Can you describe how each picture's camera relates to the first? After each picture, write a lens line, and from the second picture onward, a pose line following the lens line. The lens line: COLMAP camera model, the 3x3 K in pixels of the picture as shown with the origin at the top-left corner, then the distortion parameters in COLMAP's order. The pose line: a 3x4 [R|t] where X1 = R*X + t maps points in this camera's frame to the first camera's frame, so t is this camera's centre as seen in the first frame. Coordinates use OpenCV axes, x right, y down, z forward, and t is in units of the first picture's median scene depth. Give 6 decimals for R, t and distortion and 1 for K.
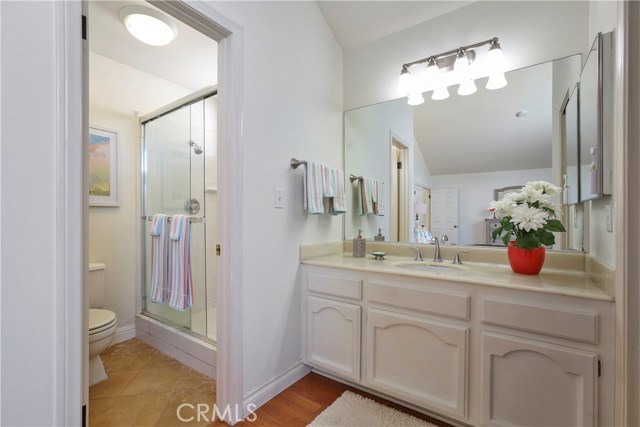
lens RADIAL K [[292.2, 0, 315.0], [0, 292.2, 216.2], [0, 0, 1]] dist [-0.078164, 0.040564]
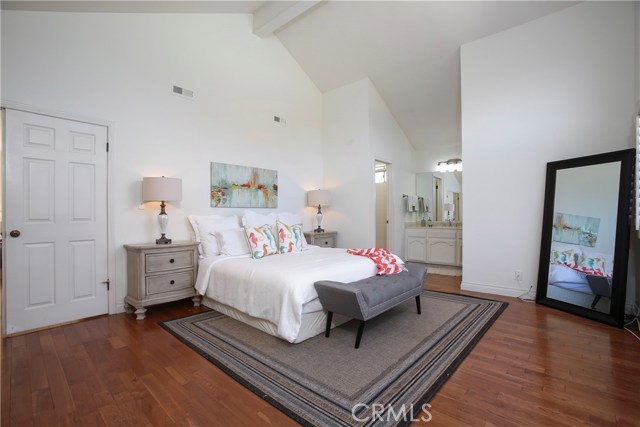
lens RADIAL K [[292.2, 0, 315.0], [0, 292.2, 216.2], [0, 0, 1]] dist [-0.078164, 0.040564]
pose [[0.993080, -0.010374, -0.116979, -0.565940], [0.012589, 0.999755, 0.018214, -0.027564], [0.116761, -0.019560, 0.992967, -1.936109]]
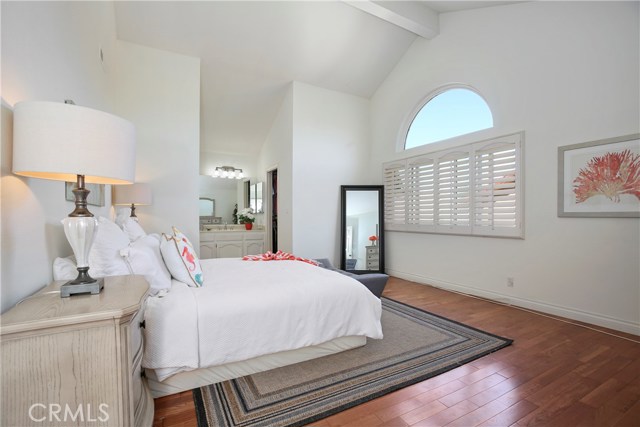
lens RADIAL K [[292.2, 0, 315.0], [0, 292.2, 216.2], [0, 0, 1]] dist [-0.078164, 0.040564]
pose [[0.445388, -0.004812, 0.895325, -1.797689], [-0.005742, 0.999950, 0.008231, -0.026724], [-0.895319, -0.008807, 0.445338, -1.217414]]
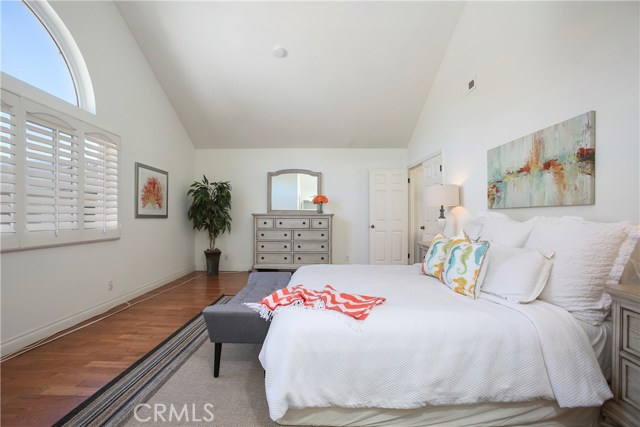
lens RADIAL K [[292.2, 0, 315.0], [0, 292.2, 216.2], [0, 0, 1]] dist [-0.078164, 0.040564]
pose [[-0.813017, -0.010508, -0.582145, 0.040353], [-0.001829, 0.999878, -0.015494, -0.004241], [0.582236, -0.011532, -0.812938, 0.346080]]
